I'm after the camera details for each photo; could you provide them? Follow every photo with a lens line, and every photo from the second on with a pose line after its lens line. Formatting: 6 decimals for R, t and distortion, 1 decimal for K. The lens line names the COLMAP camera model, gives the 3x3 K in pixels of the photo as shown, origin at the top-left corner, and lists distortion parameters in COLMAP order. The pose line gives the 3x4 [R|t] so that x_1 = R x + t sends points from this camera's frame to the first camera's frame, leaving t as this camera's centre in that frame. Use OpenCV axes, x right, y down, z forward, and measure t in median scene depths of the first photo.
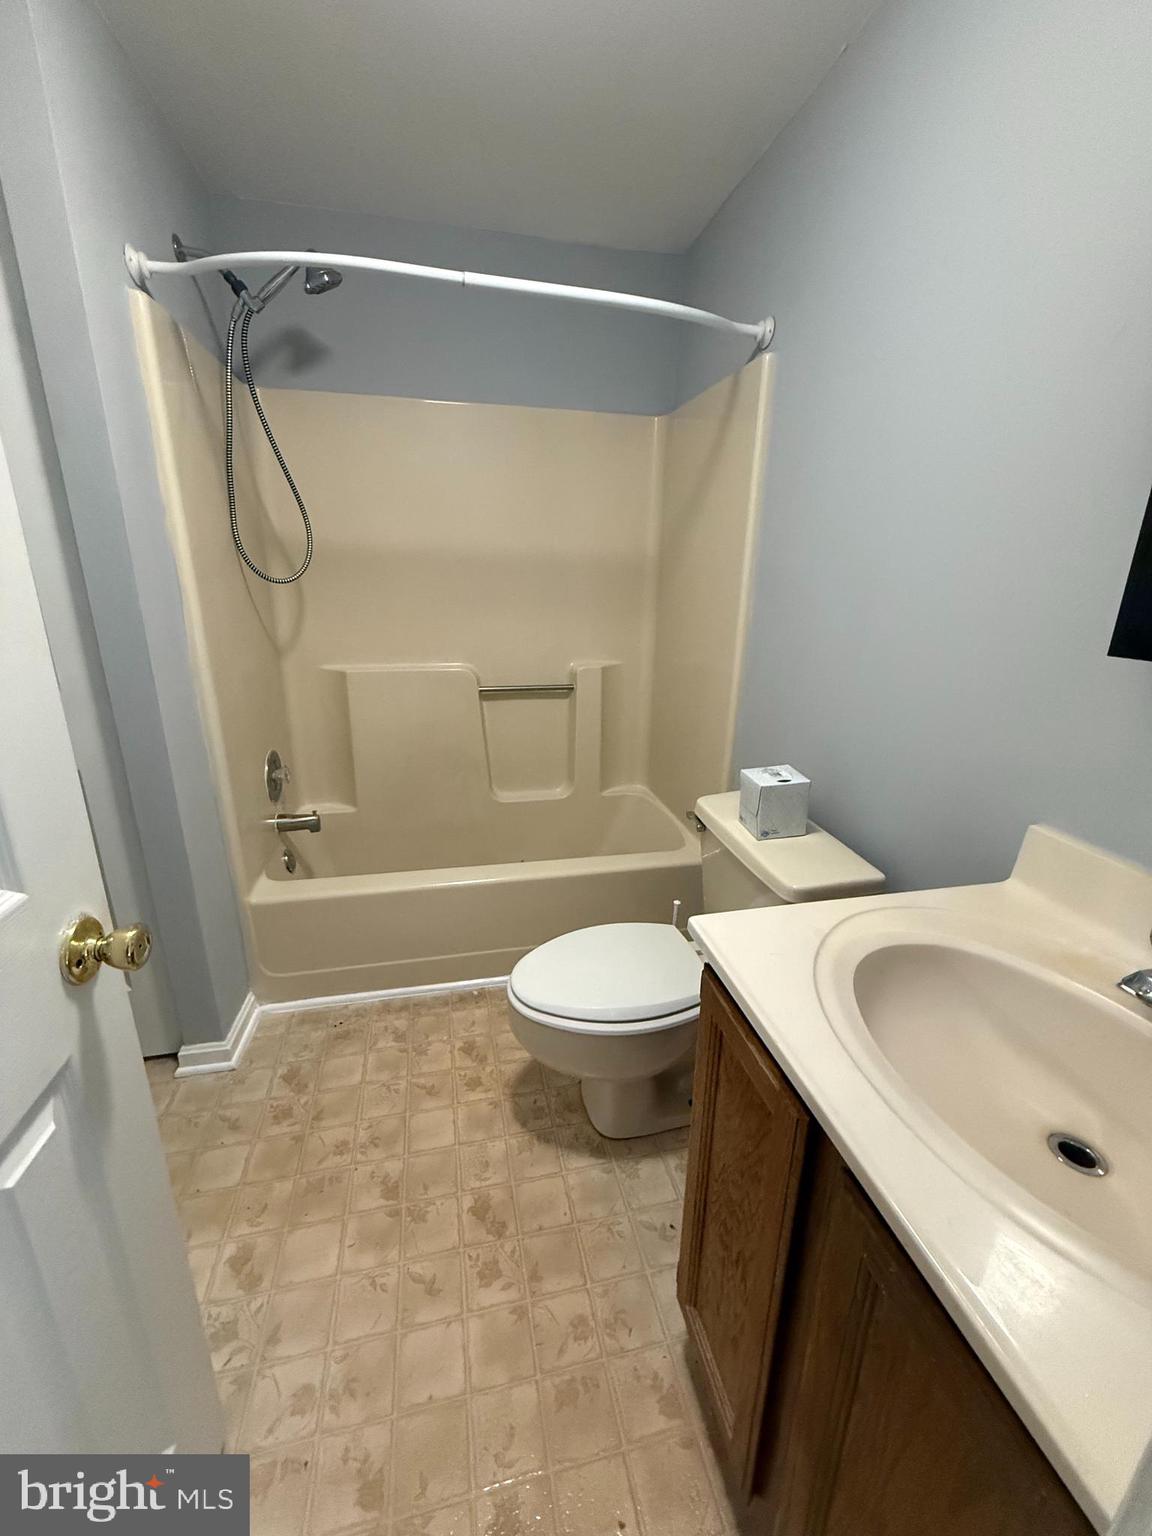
lens RADIAL K [[613.6, 0, 582.6], [0, 613.6, 768.4], [0, 0, 1]] dist [-0.012319, 0.000425]
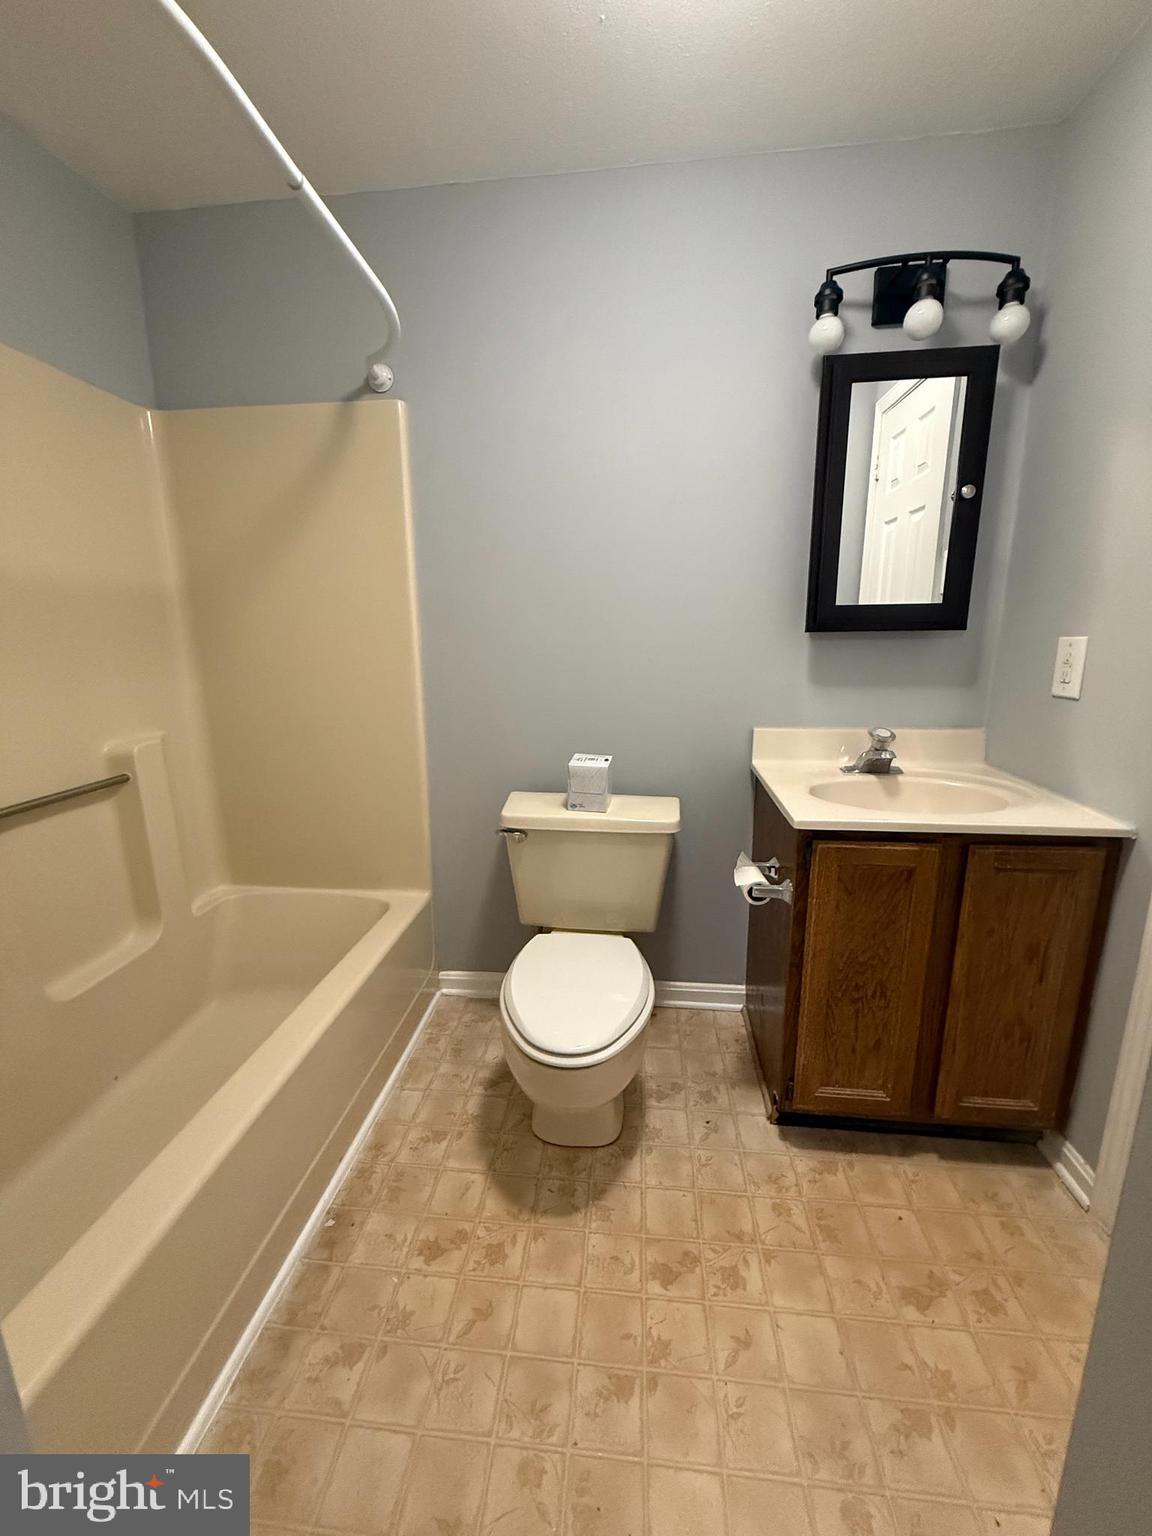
lens RADIAL K [[613.6, 0, 578.3], [0, 613.6, 764.2], [0, 0, 1]] dist [-0.012319, 0.000425]
pose [[0.305018, -0.211893, 0.928475, -0.841438], [0.306624, 0.944870, 0.114904, -0.127602], [-0.901635, 0.249644, 0.353174, 0.581729]]
